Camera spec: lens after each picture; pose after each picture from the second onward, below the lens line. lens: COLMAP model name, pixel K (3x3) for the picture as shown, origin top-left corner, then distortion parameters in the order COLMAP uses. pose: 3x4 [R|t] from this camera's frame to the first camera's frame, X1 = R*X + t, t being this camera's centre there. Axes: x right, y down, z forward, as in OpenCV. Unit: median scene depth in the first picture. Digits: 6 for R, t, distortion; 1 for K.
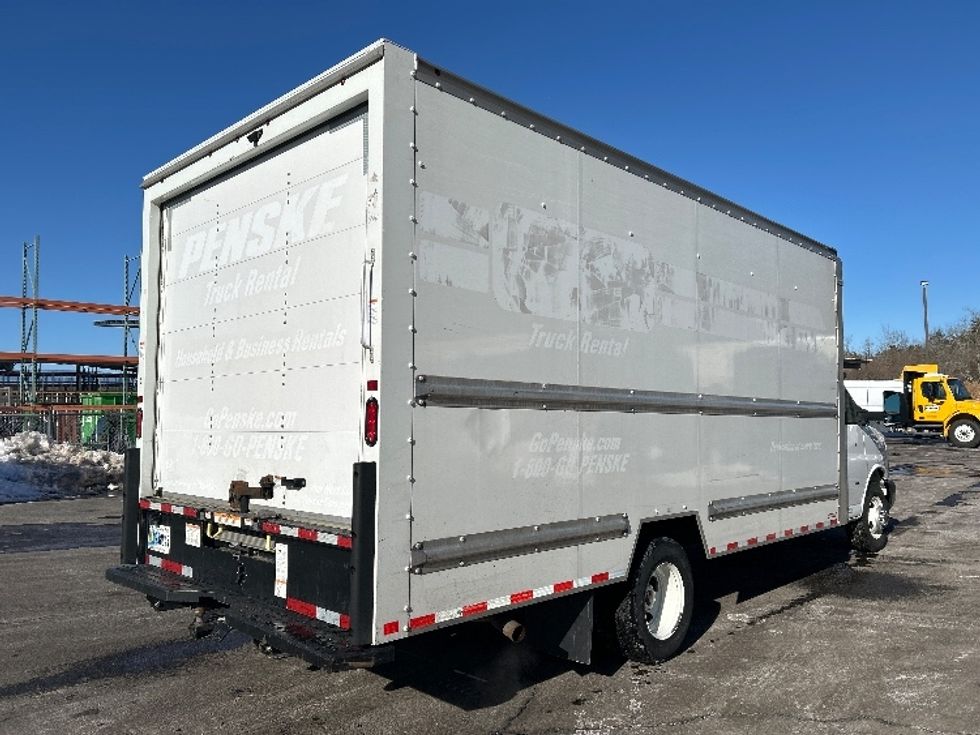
lens RADIAL K [[727.8, 0, 490.0], [0, 727.8, 367.5], [0, 0, 1]] dist [0.075637, -0.089321]
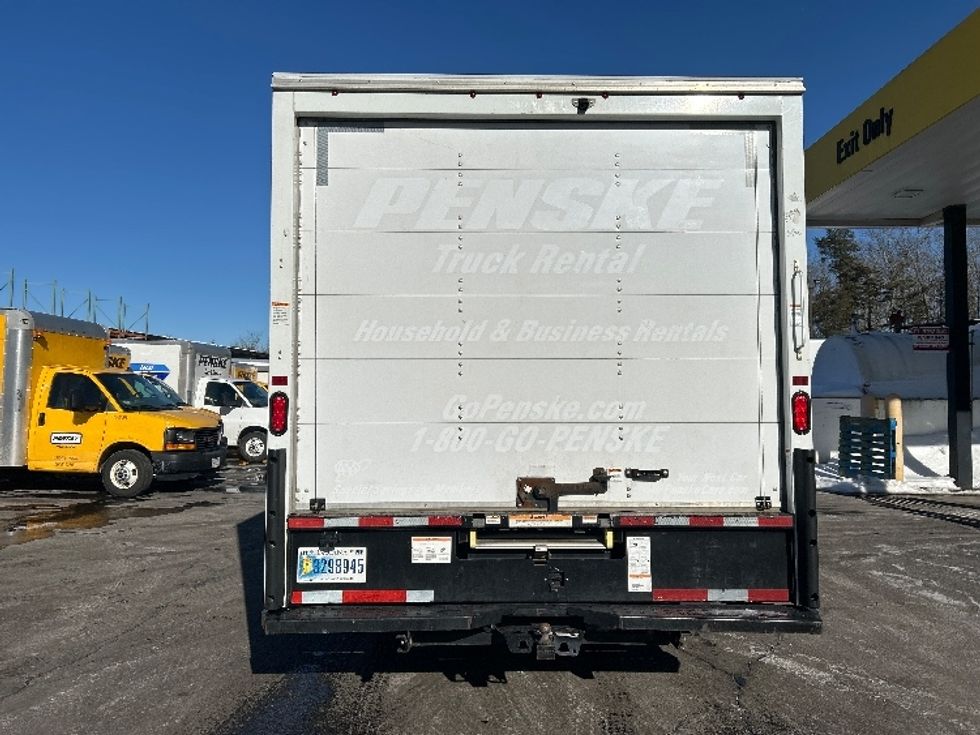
lens RADIAL K [[727.8, 0, 490.0], [0, 727.8, 367.5], [0, 0, 1]] dist [0.075637, -0.089321]
pose [[0.705191, 0.046772, 0.707473, -1.052577], [-0.053126, 0.998502, -0.013057, 0.035625], [-0.707024, -0.028378, 0.706620, 0.428225]]
